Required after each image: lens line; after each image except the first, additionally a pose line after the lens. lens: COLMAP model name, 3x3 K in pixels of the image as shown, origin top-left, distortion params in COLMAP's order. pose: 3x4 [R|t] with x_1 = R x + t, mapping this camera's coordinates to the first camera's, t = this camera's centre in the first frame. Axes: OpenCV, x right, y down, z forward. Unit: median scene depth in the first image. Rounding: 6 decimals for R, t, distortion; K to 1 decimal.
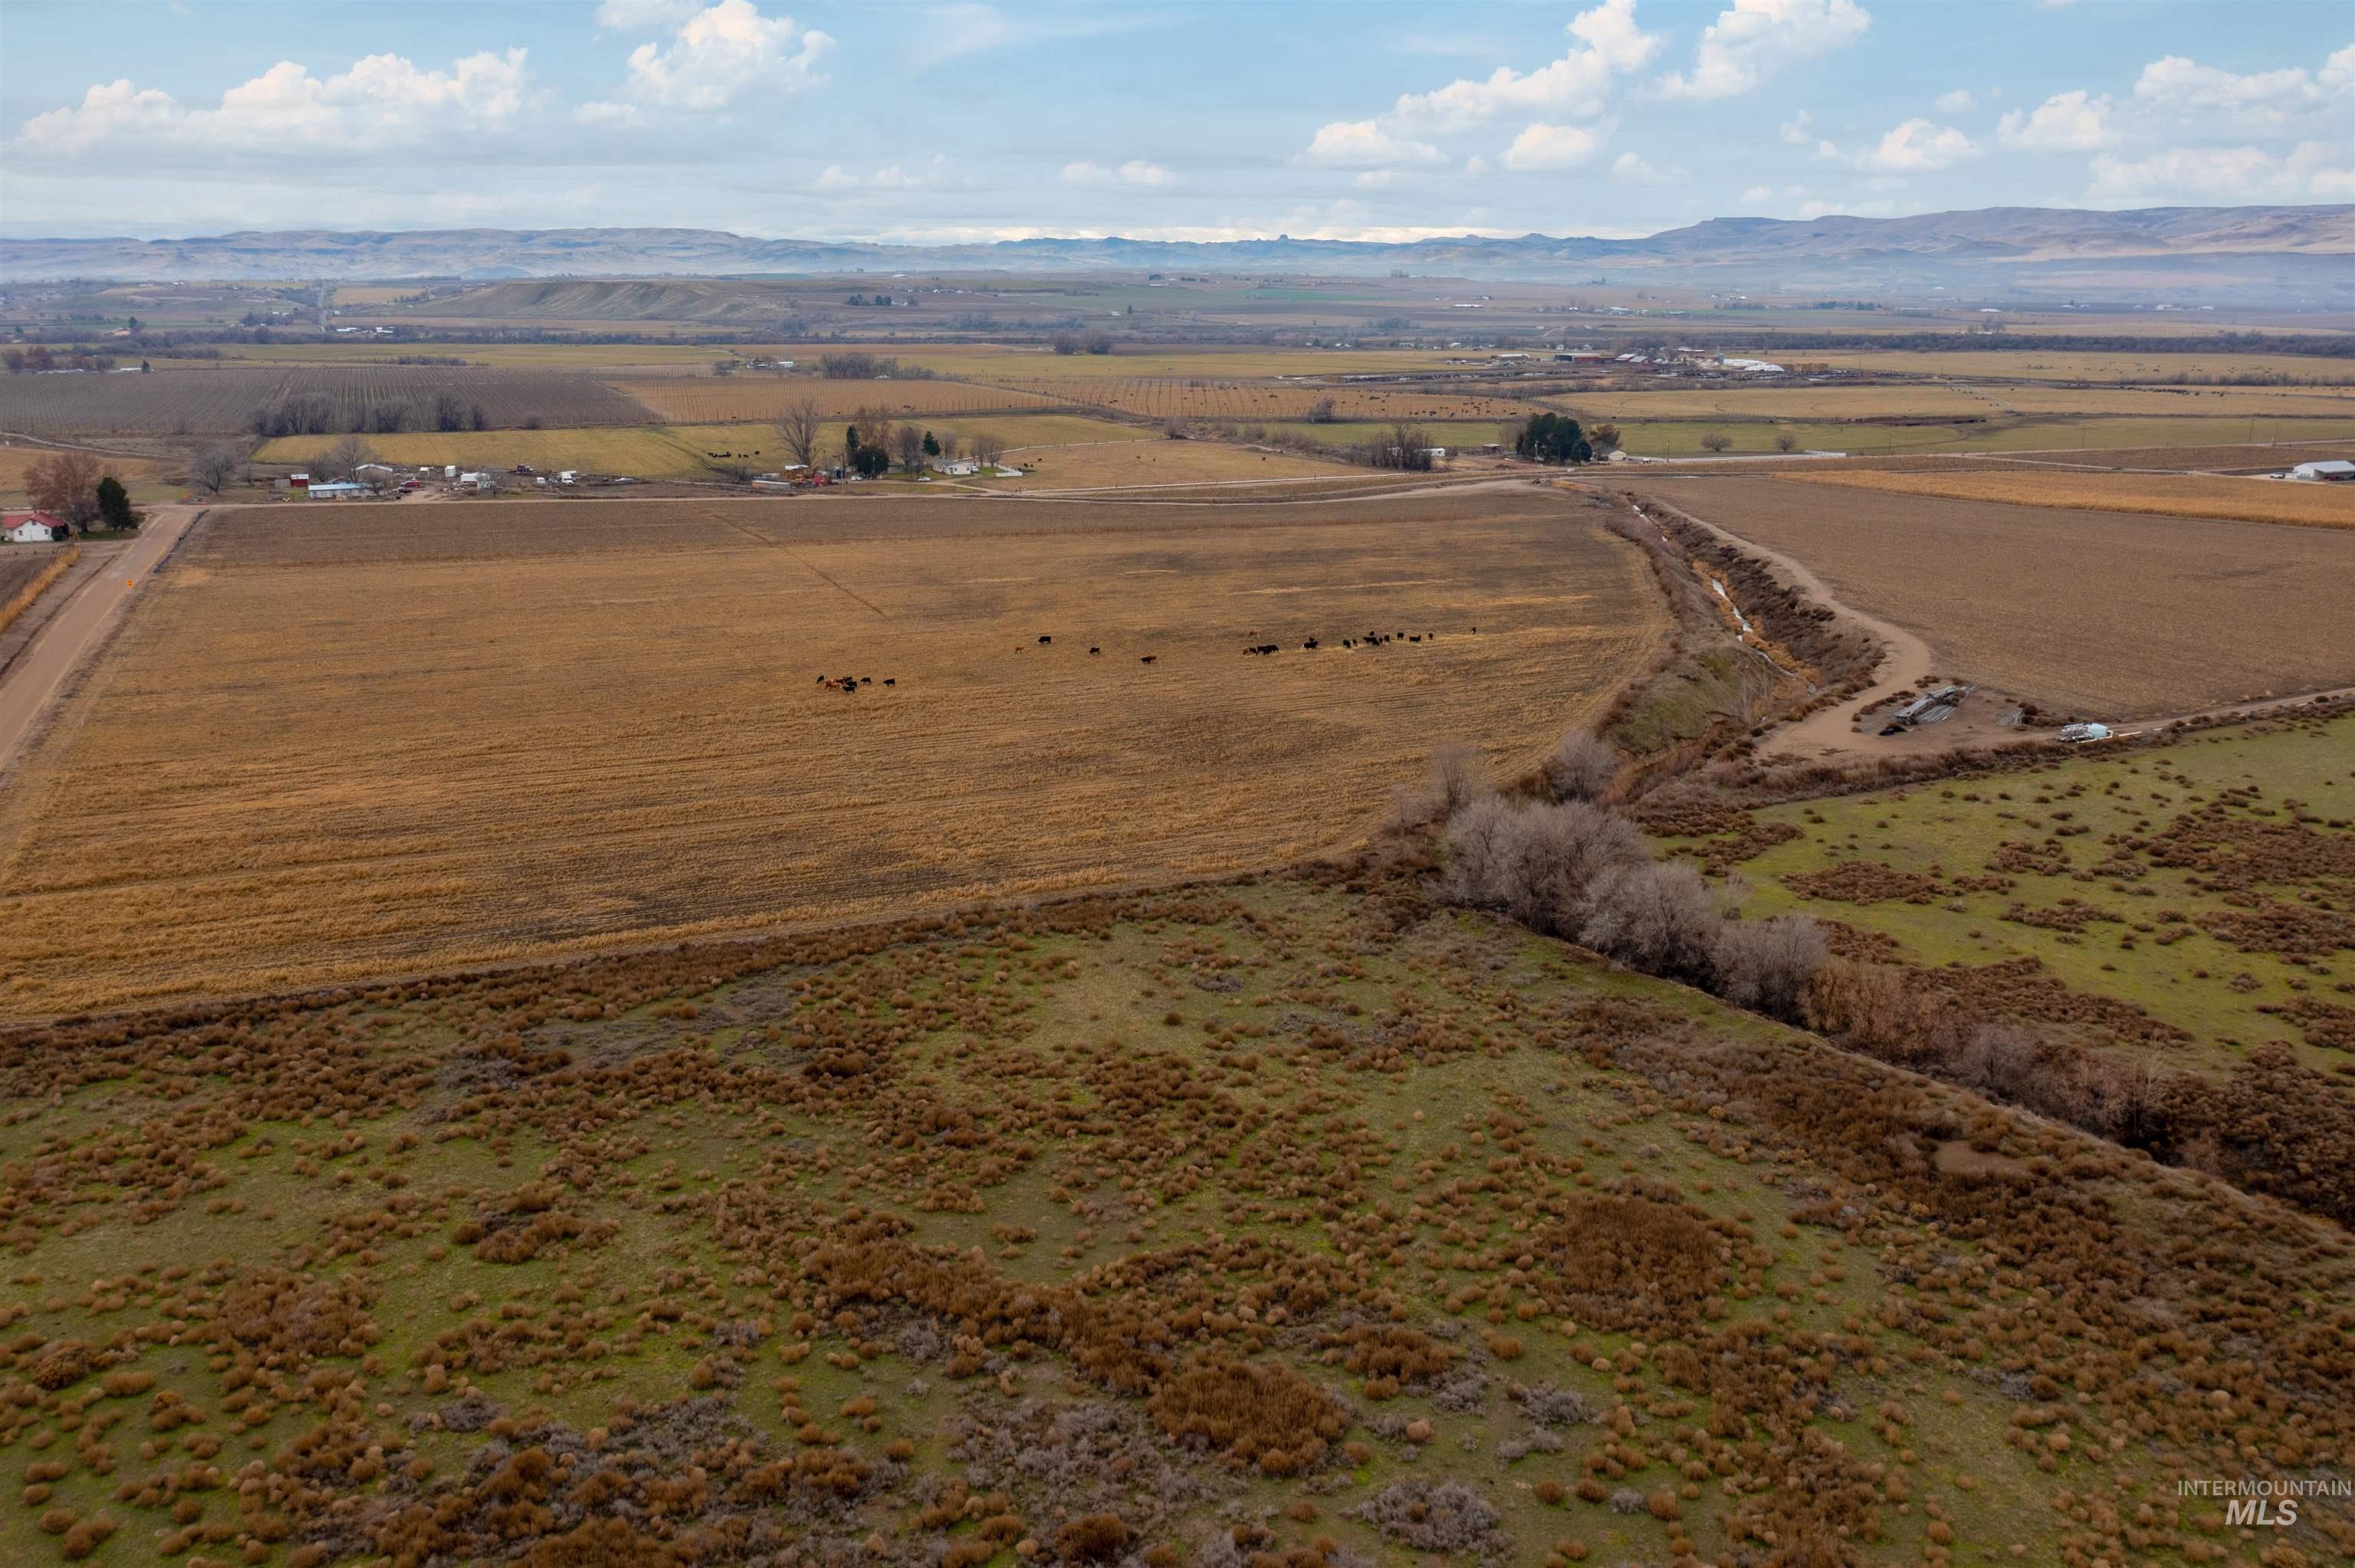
lens RADIAL K [[1831.2, 0, 1171.7], [0, 1831.2, 781.5], [0, 0, 1]] dist [-0.020596, 0.000589]
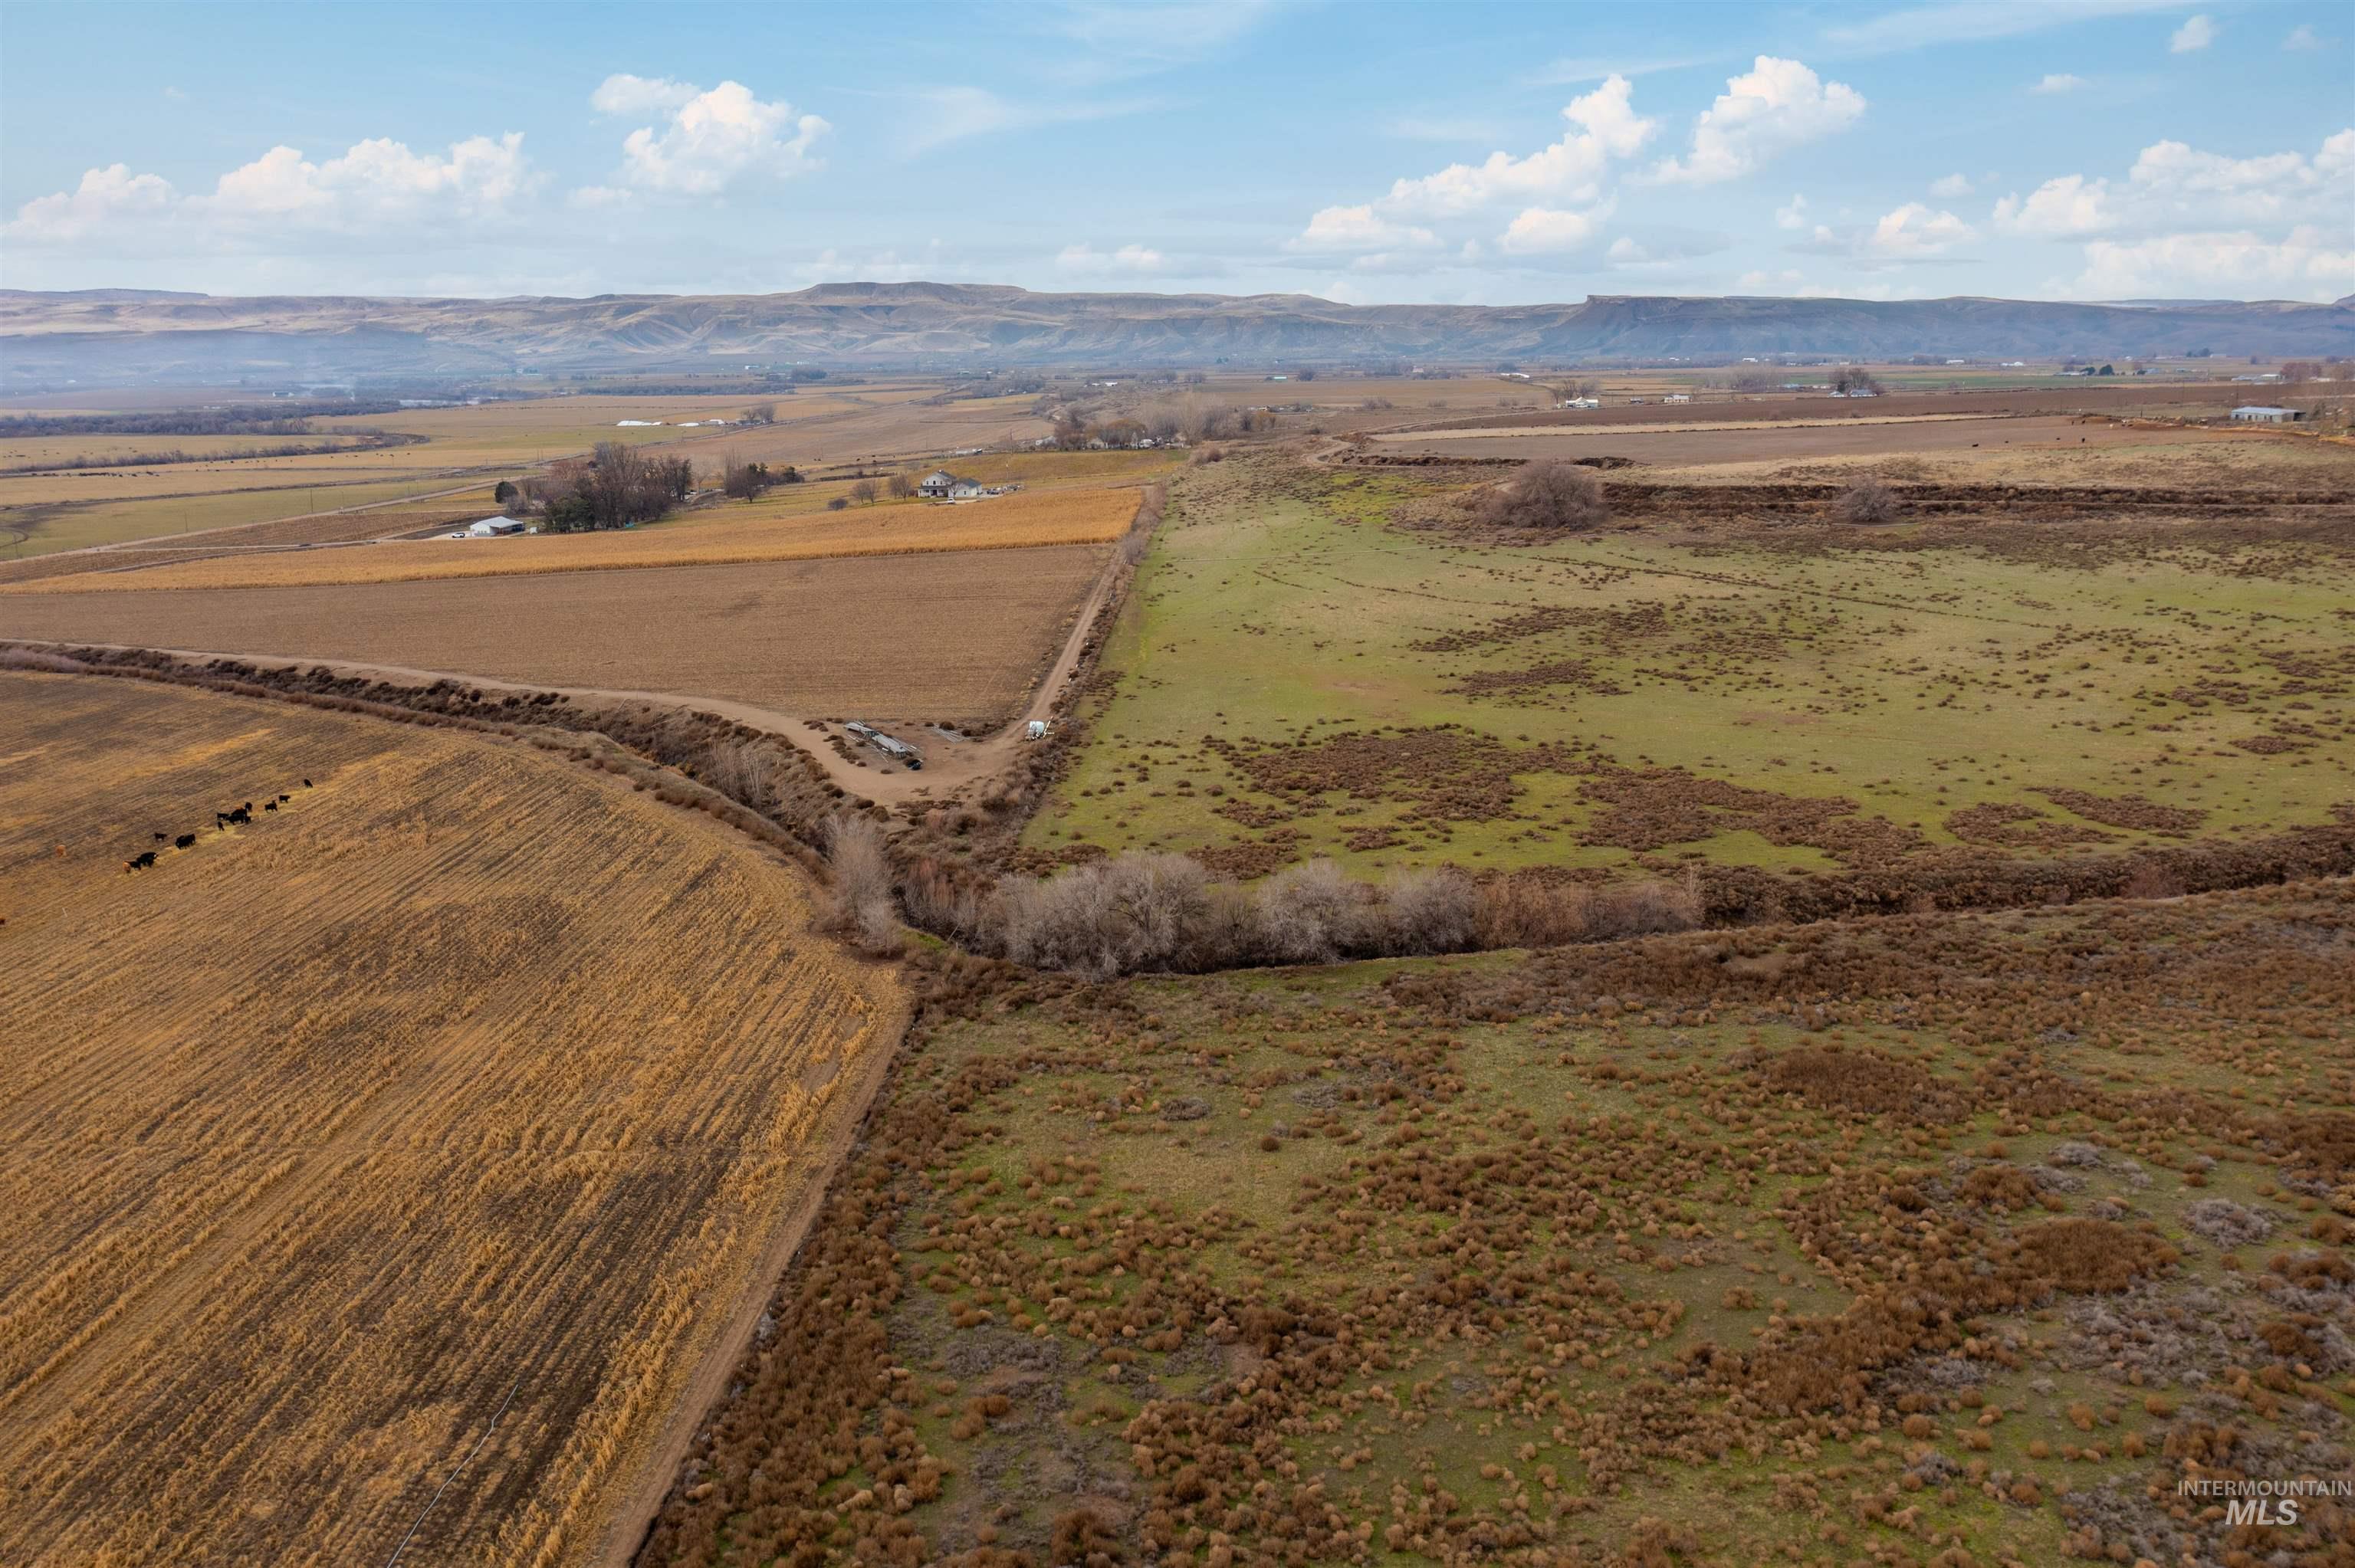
lens RADIAL K [[1828.0, 0, 1177.5], [0, 1828.0, 784.0], [0, 0, 1]] dist [-0.020107, 0.007818]
pose [[0.424197, -0.208195, 0.881312, -0.742825], [0.245014, 0.963301, 0.109633, -0.146545], [-0.871794, 0.169428, 0.459641, 0.557962]]
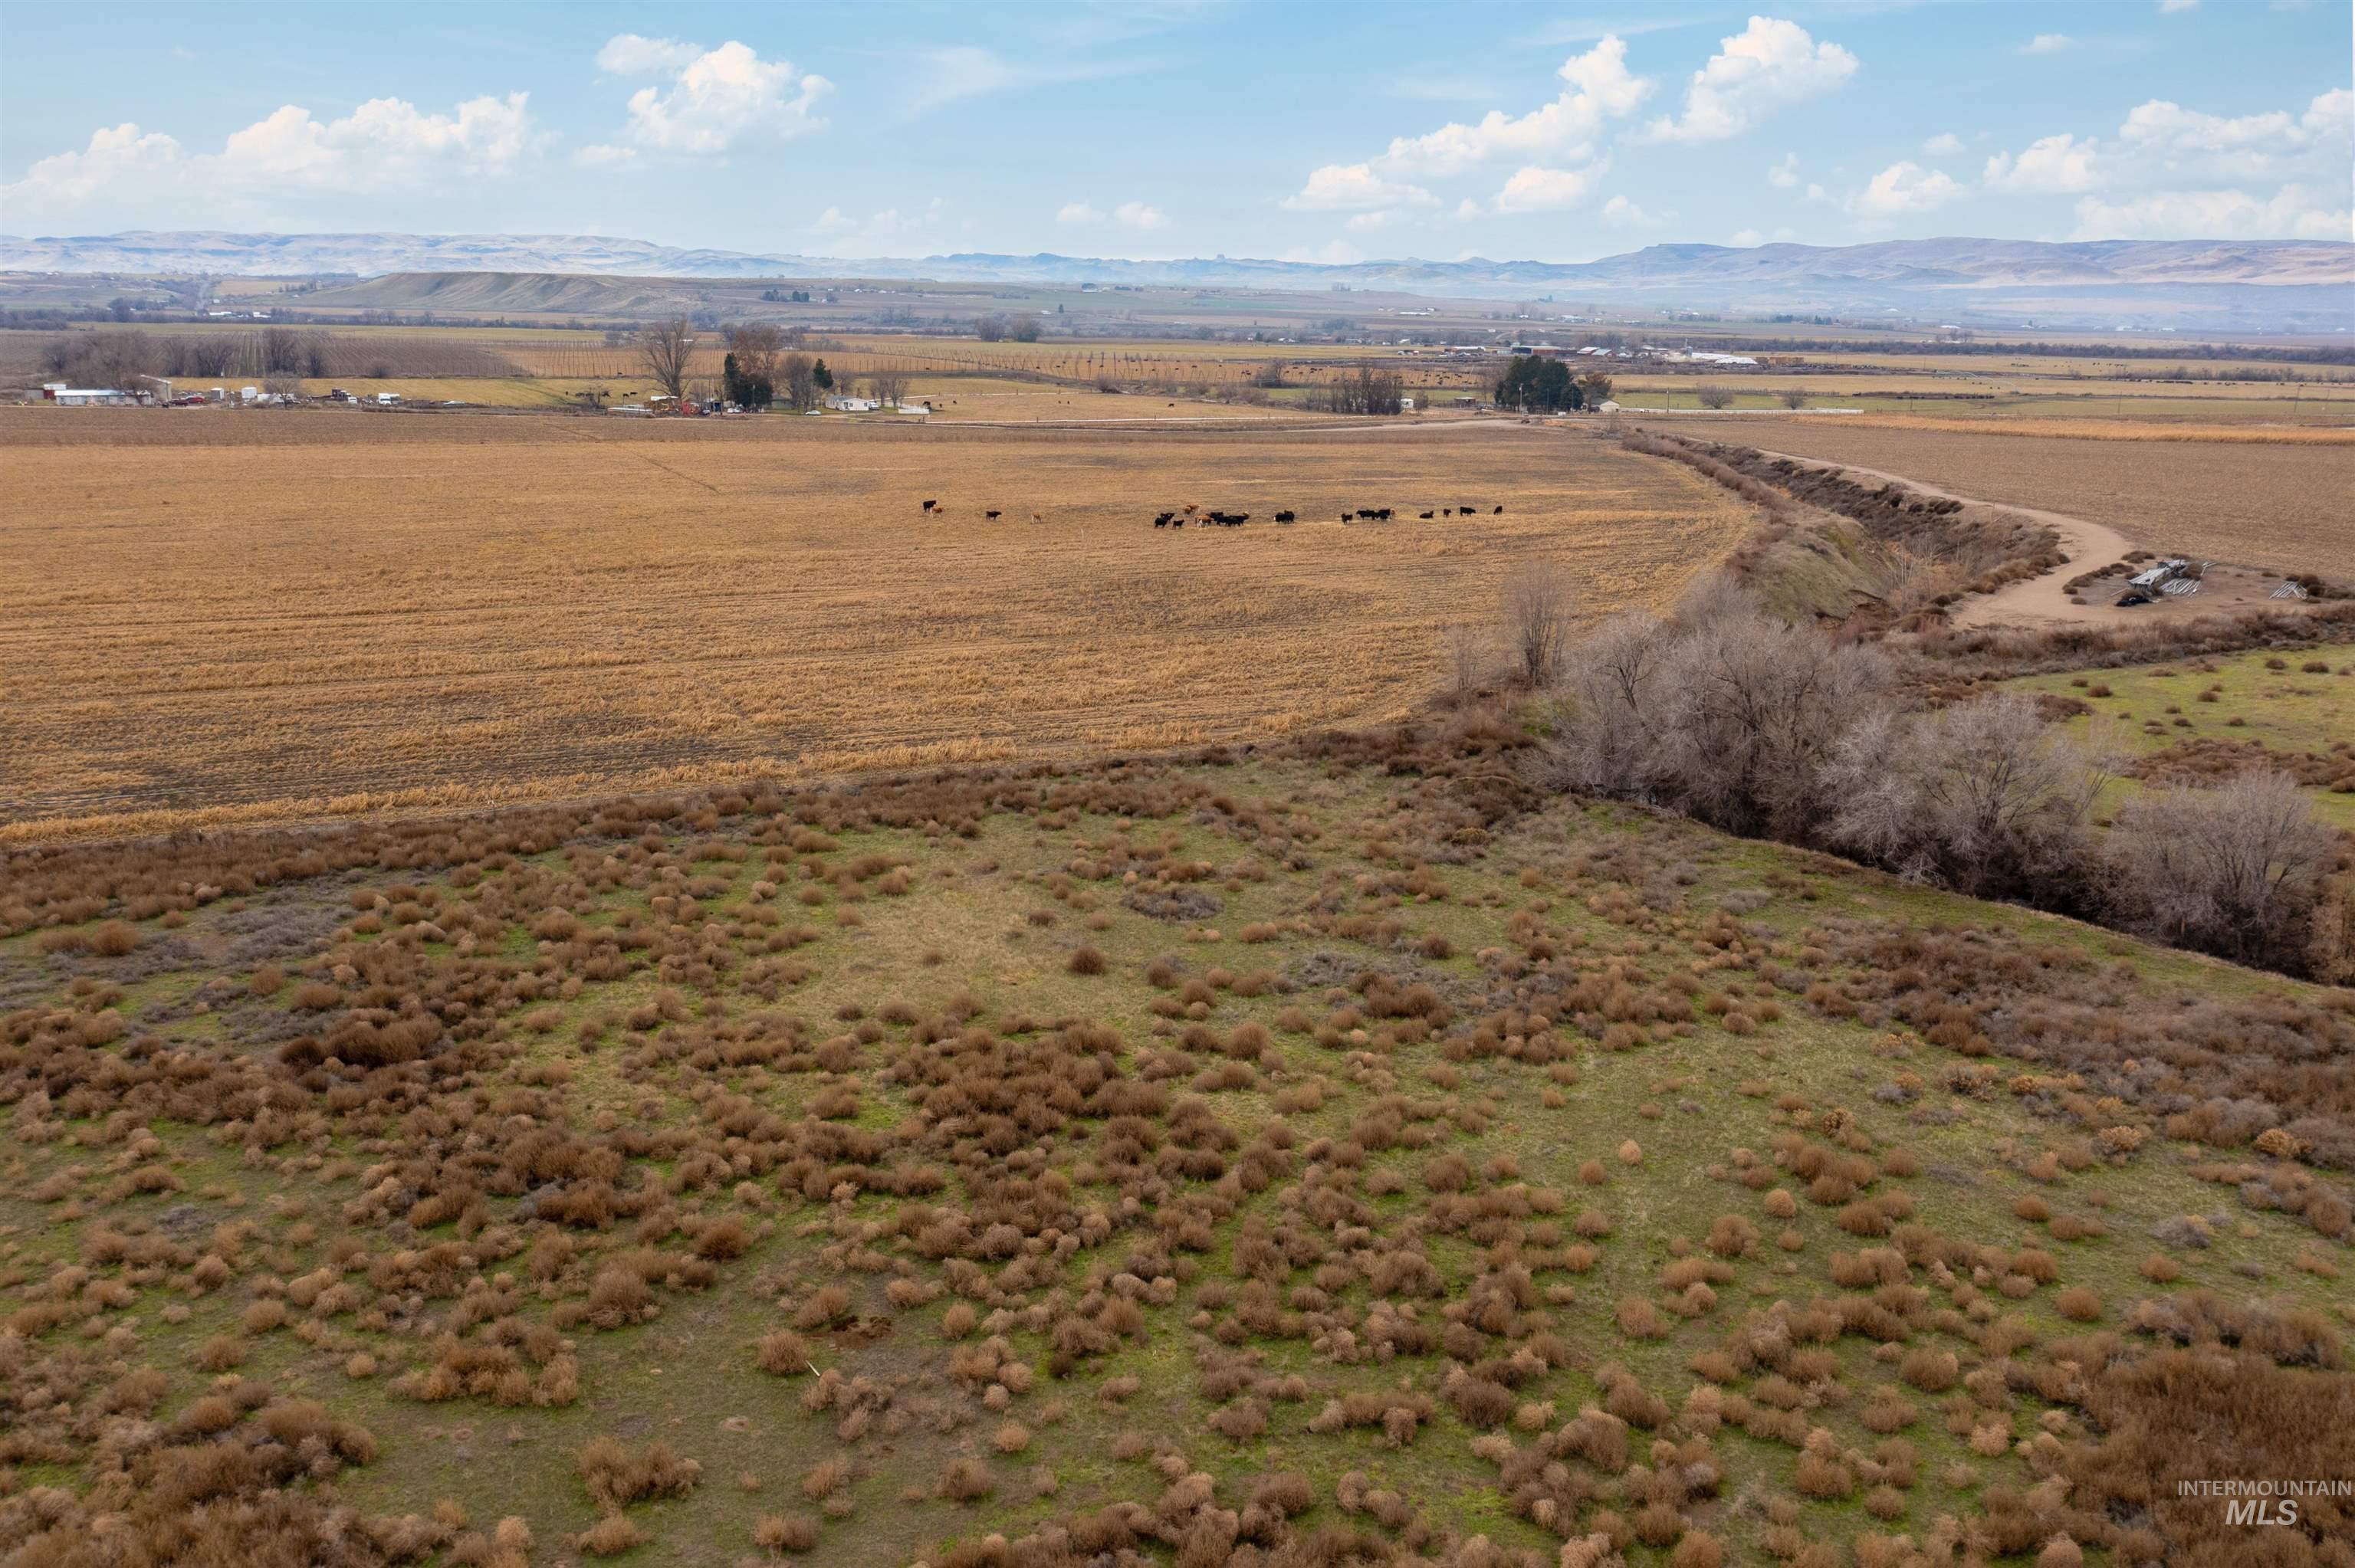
lens RADIAL K [[1889.3, 0, 1168.1], [0, 1889.3, 784.8], [0, 0, 1]] dist [-0.030377, 0.002249]
pose [[0.999359, 0.007490, 0.035001, 0.004148], [-0.006950, 0.999856, -0.015507, 0.083732], [-0.035112, 0.015254, 0.999267, 0.450915]]
